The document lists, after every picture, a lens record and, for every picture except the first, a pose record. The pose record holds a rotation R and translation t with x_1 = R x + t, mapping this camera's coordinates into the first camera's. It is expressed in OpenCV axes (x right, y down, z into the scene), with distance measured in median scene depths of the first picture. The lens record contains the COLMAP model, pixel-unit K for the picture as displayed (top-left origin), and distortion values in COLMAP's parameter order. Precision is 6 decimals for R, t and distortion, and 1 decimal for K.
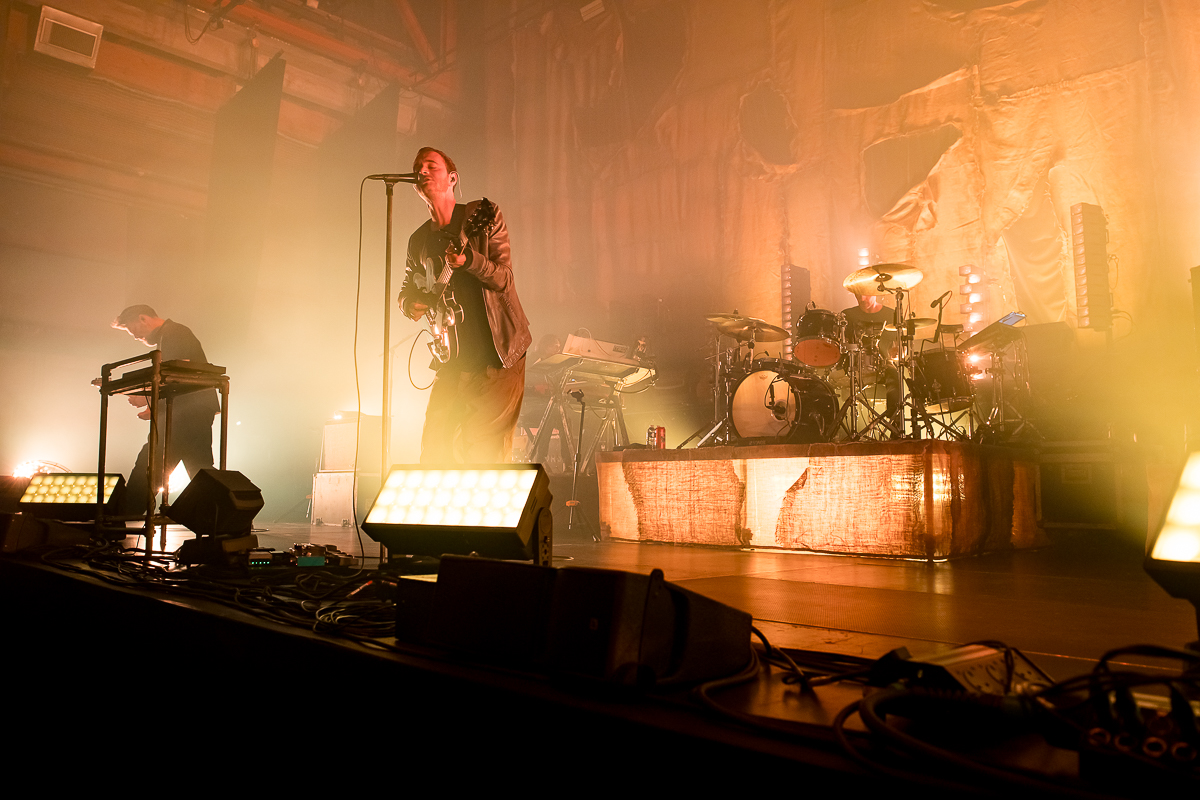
lens RADIAL K [[922.6, 0, 600.1], [0, 922.6, 401.7], [0, 0, 1]] dist [0.011487, 0.004117]
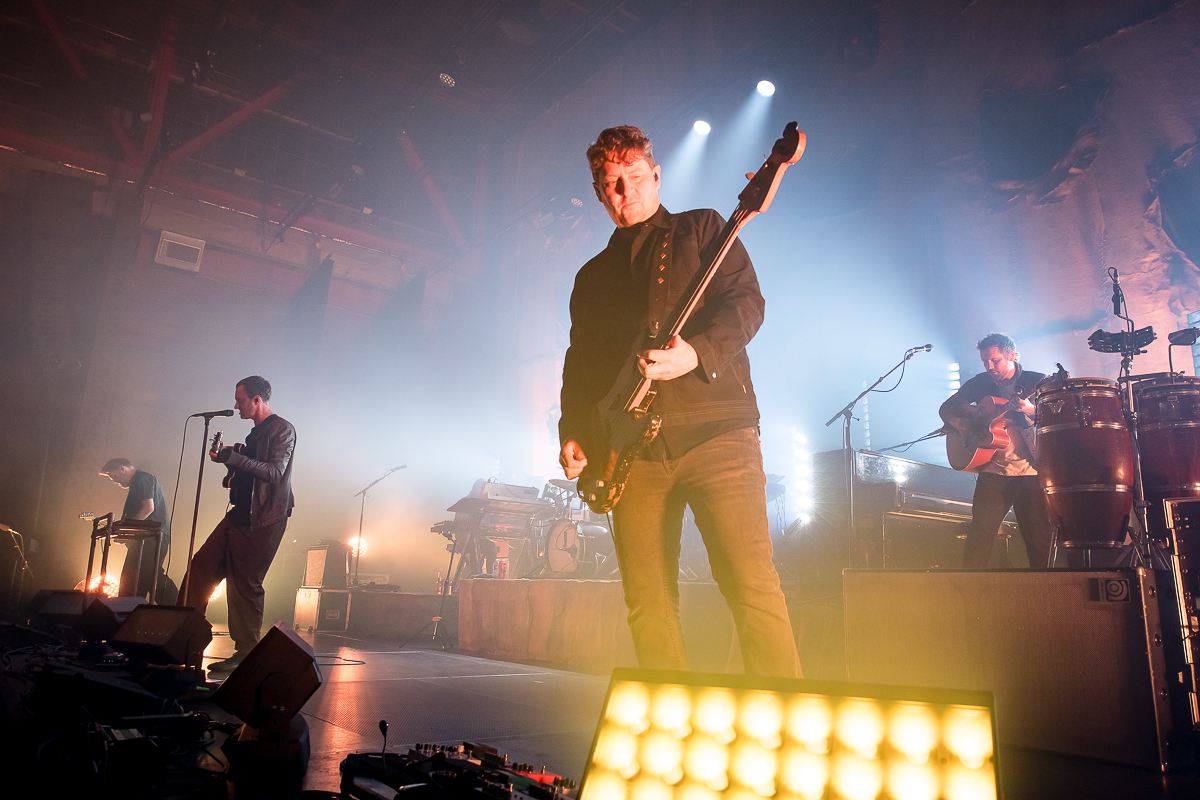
lens RADIAL K [[833.1, 0, 599.7], [0, 833.1, 400.1], [0, 0, 1]] dist [0.001334, -0.000295]
pose [[0.992517, -0.014451, -0.121247, 0.248486], [-0.000756, 0.992226, -0.124450, -0.037197], [0.122103, 0.123610, 0.984790, -0.130371]]
